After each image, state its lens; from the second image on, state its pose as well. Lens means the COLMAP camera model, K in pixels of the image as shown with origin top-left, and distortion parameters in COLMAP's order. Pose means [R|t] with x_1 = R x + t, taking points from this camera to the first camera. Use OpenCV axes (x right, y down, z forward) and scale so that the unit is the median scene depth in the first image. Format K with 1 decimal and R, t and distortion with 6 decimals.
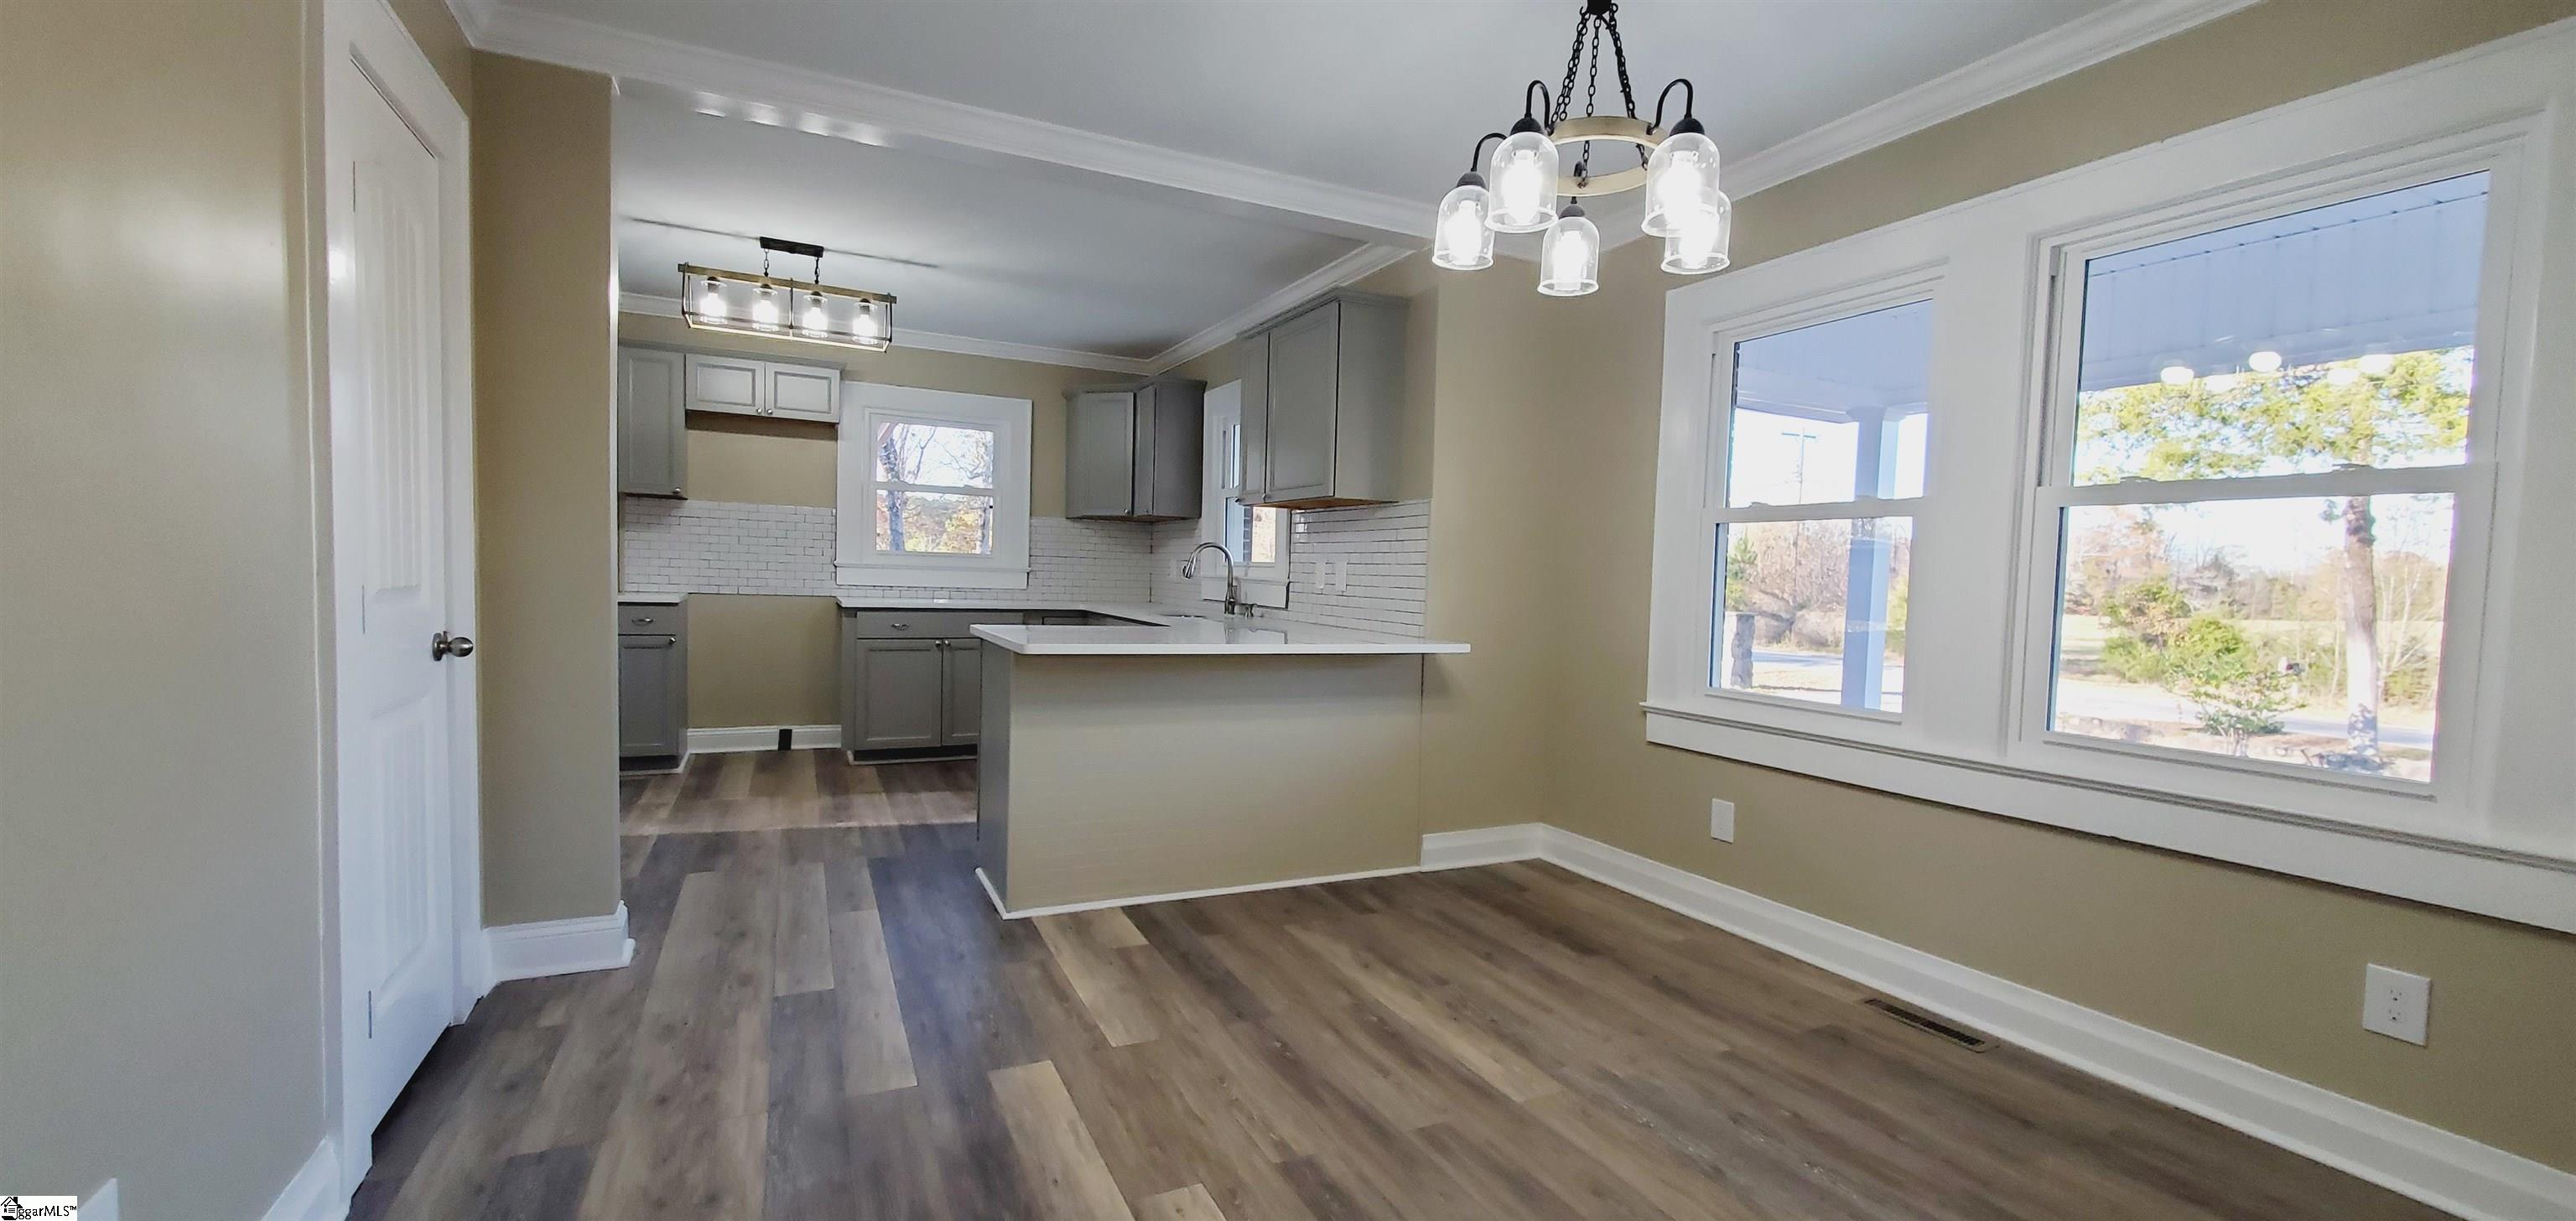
lens RADIAL K [[1020.8, 0, 1280.7], [0, 1020.8, 624.1], [0, 0, 1]] dist [-0.001462, -0.000314]
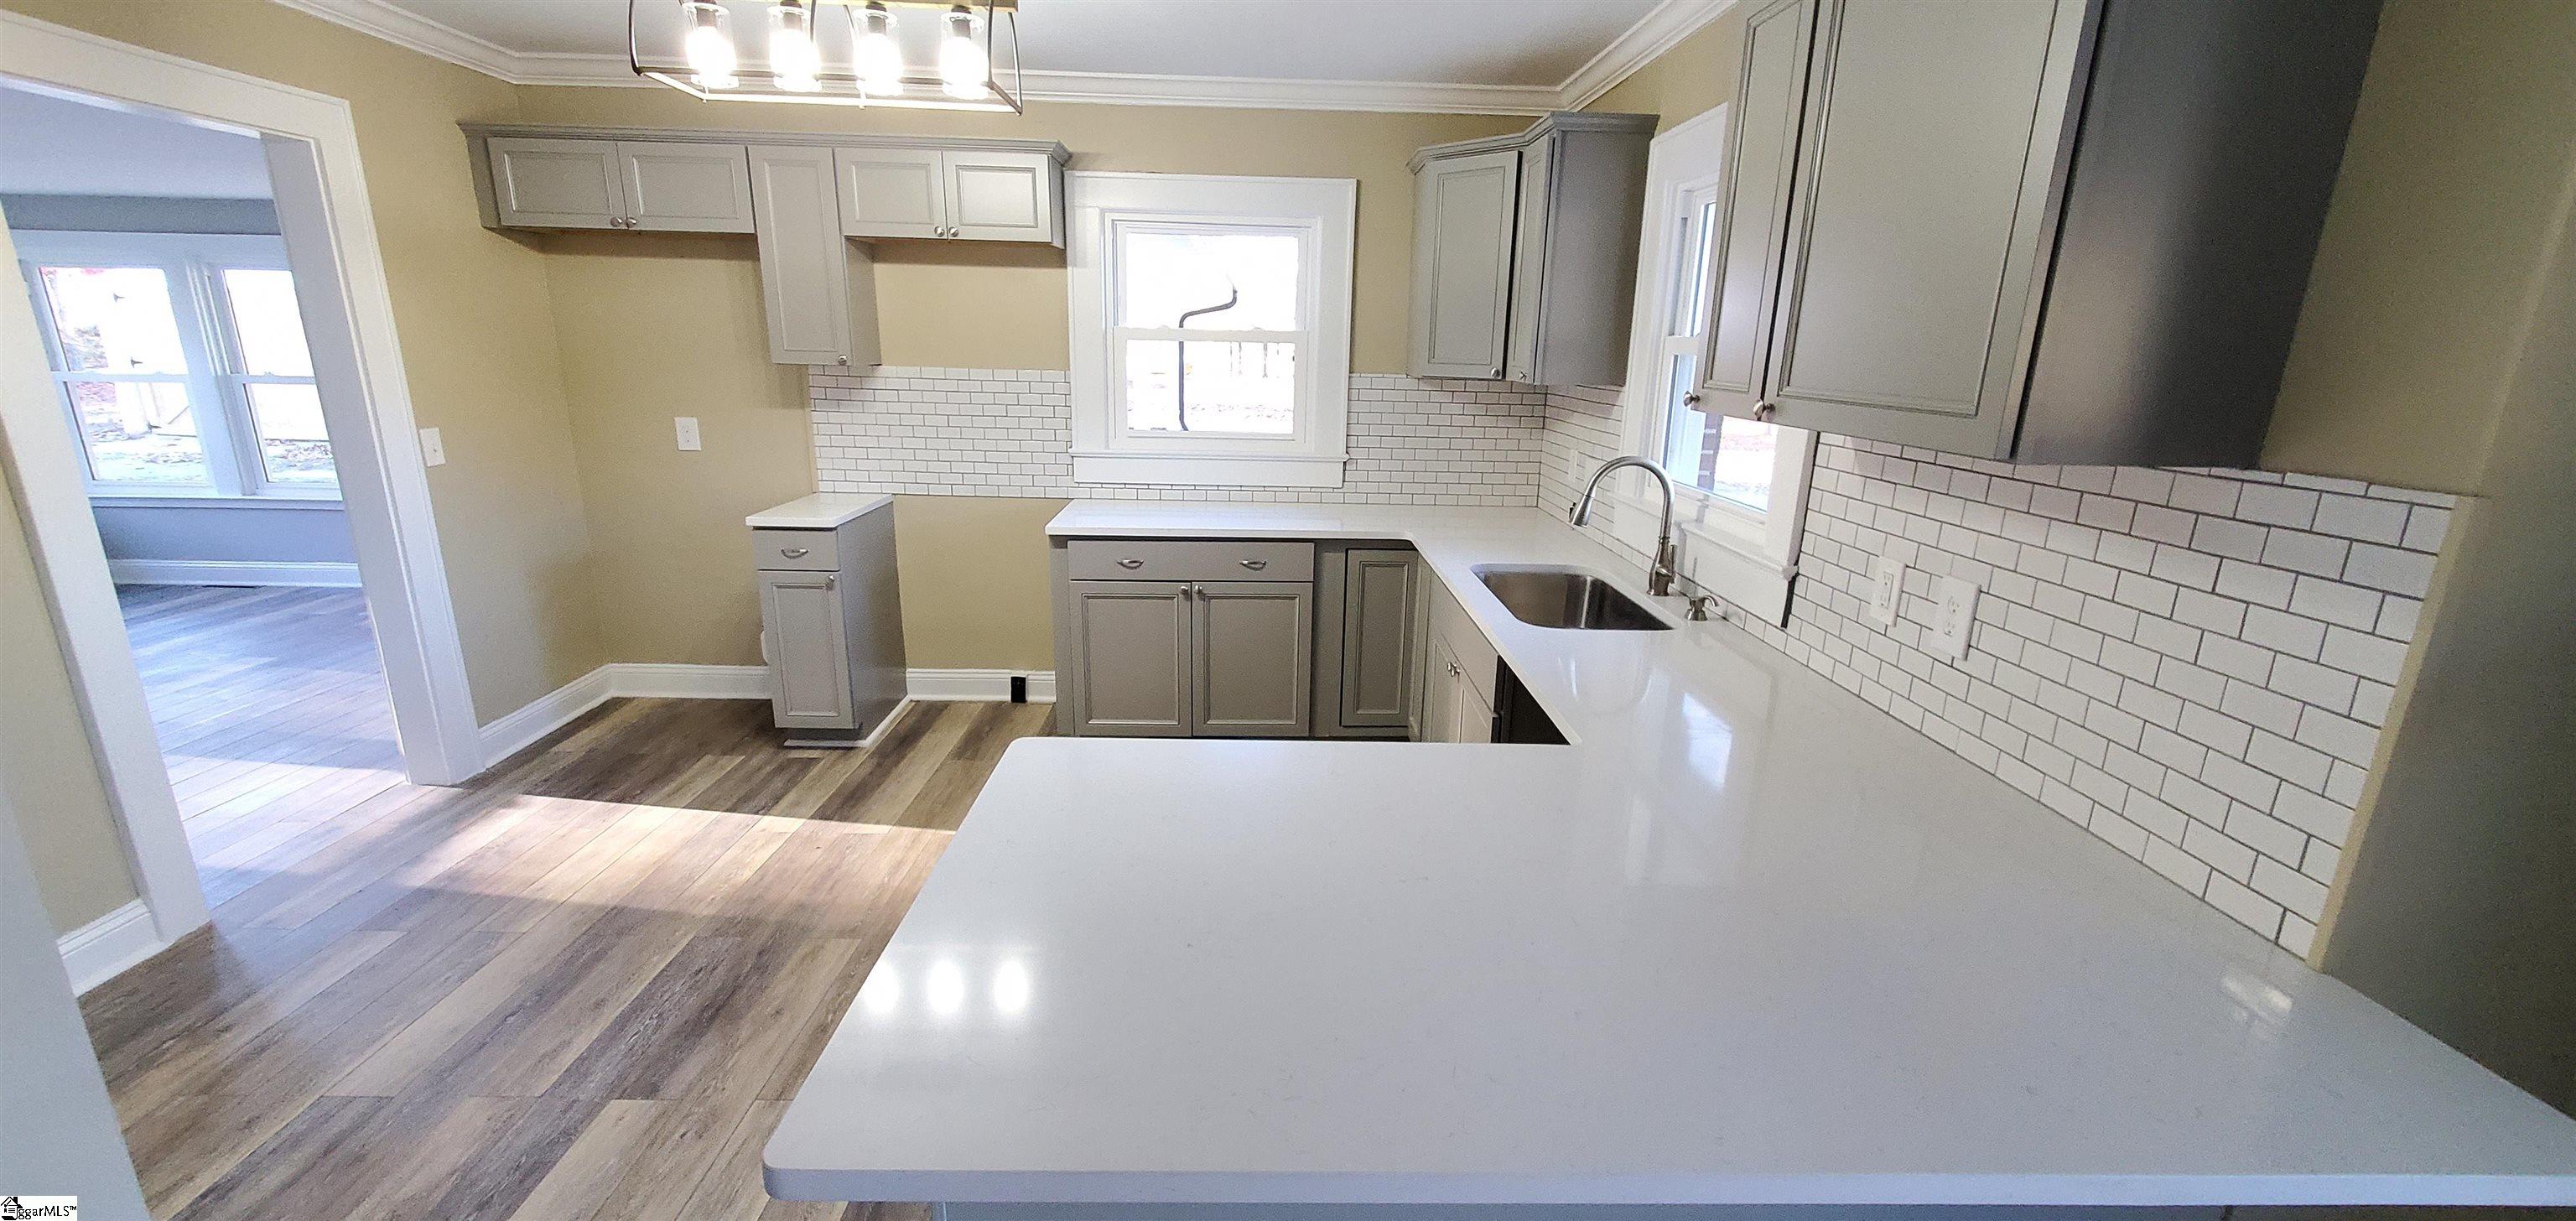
lens RADIAL K [[1020.8, 0, 1280.7], [0, 1020.8, 624.1], [0, 0, 1]] dist [-0.001462, -0.000314]
pose [[0.910171, 0.099324, -0.402149, -0.014167], [-0.014732, 0.977975, 0.208199, -0.098807], [0.413971, -0.183572, 0.891588, 0.446568]]
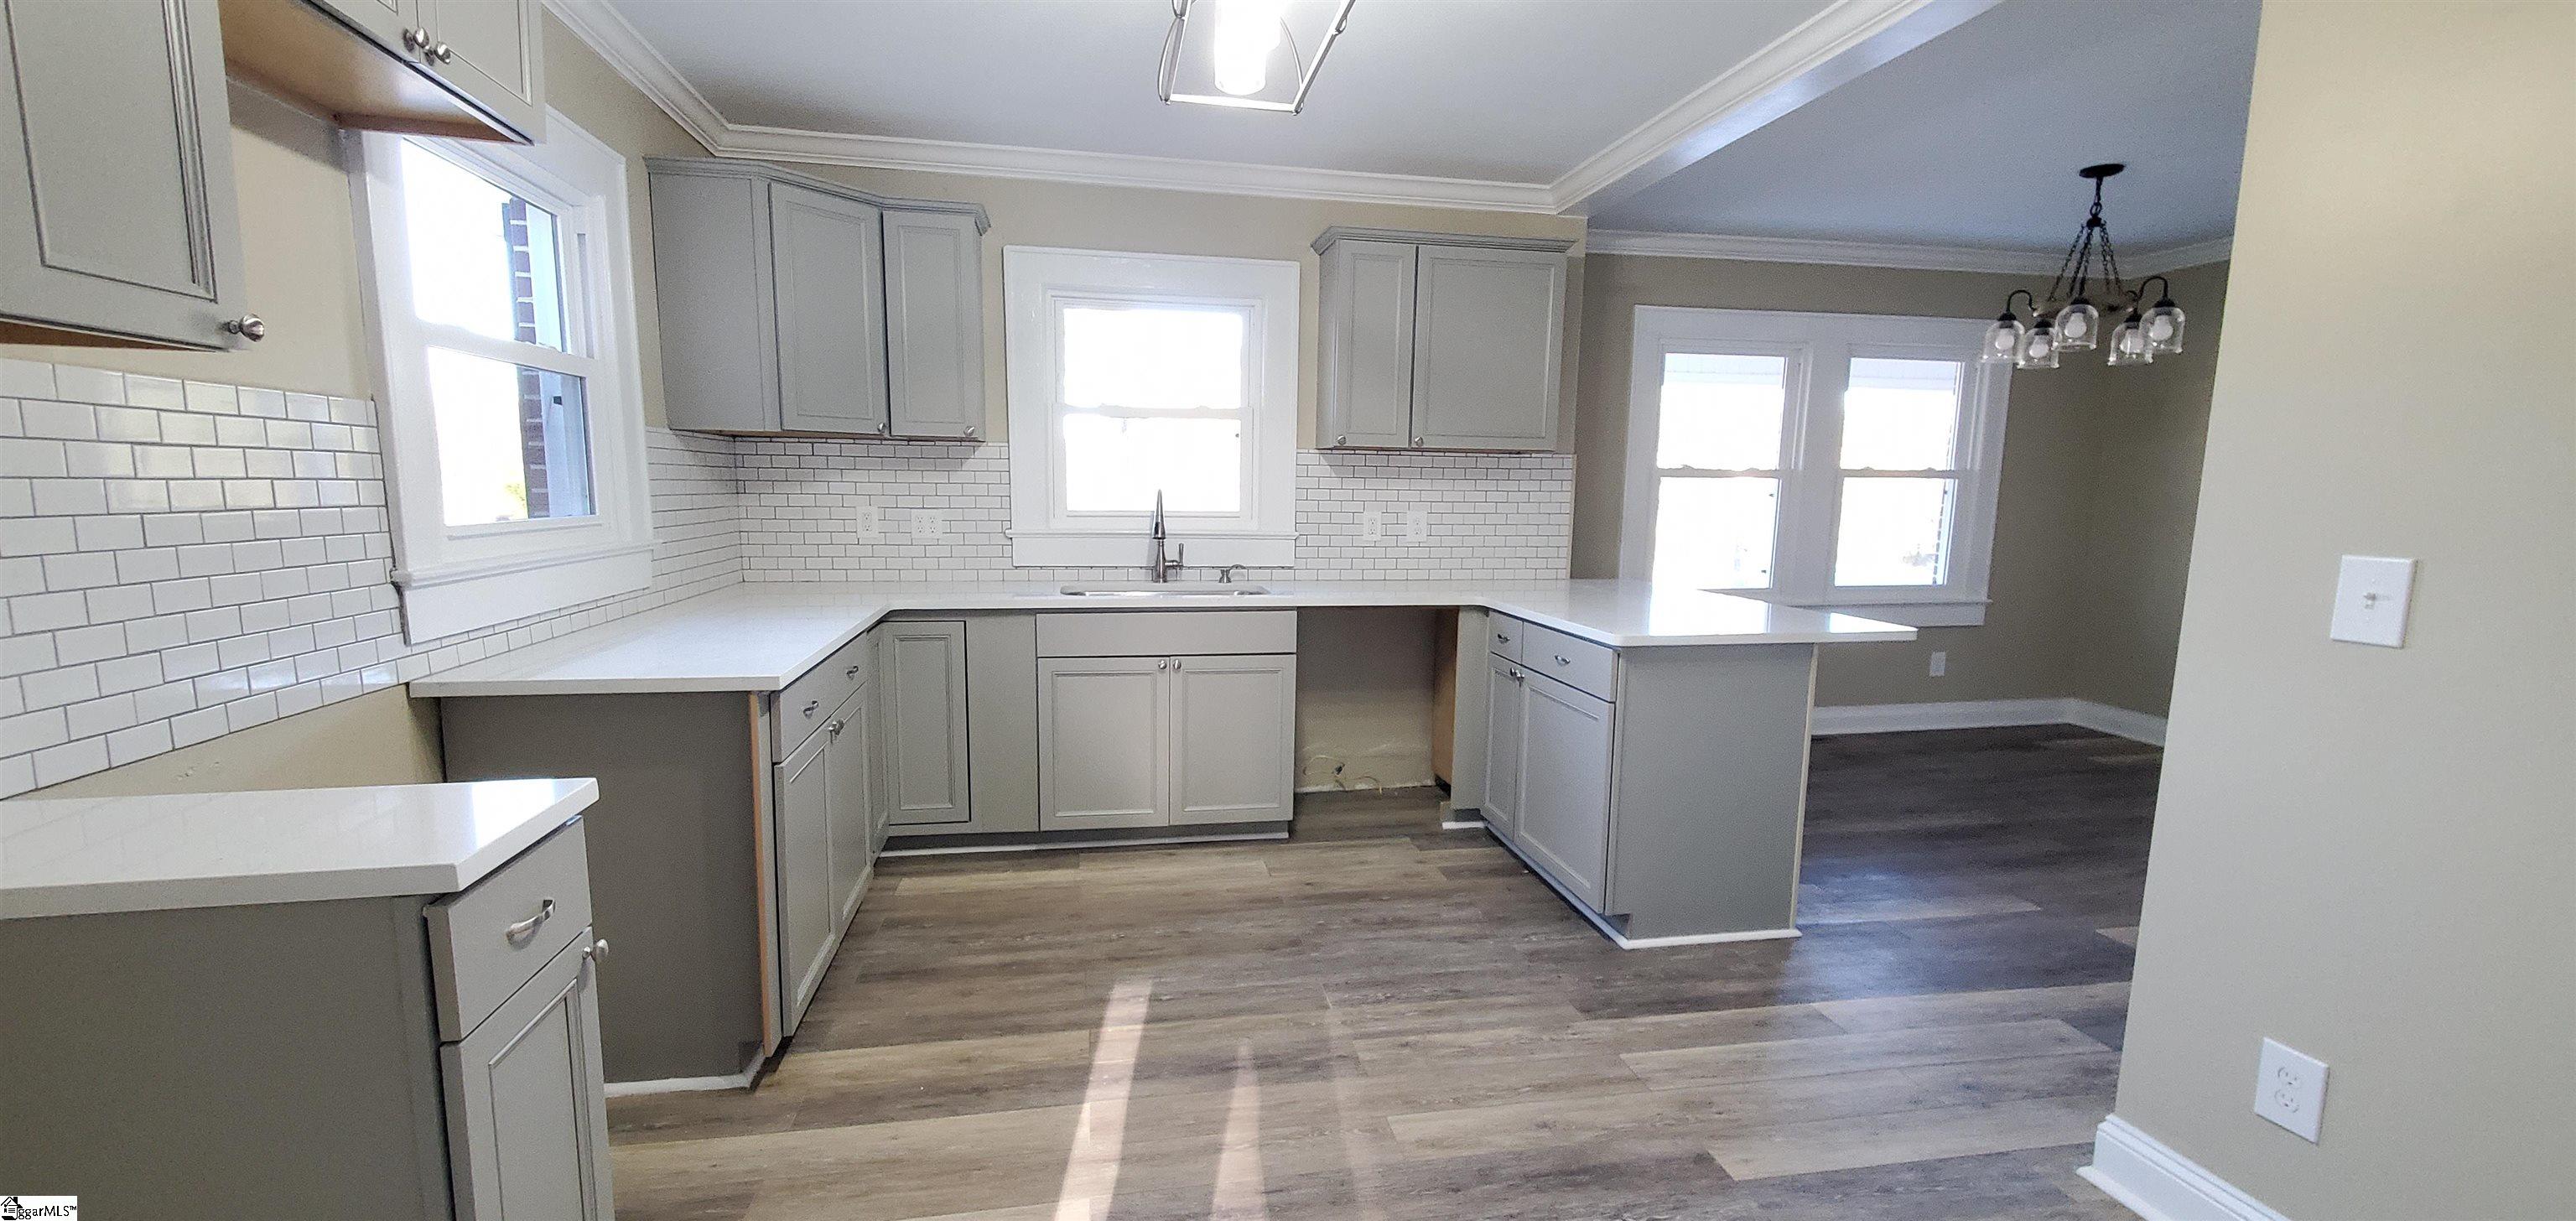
lens RADIAL K [[1018.1, 0, 1288.0], [0, 1018.1, 610.5], [0, 0, 1]] dist [-0.000394, -0.000053]
pose [[0.265407, -0.147622, 0.952768, -0.719025], [0.045796, 0.989024, 0.140482, -0.087772], [-0.963048, 0.006348, 0.269254, 0.702889]]
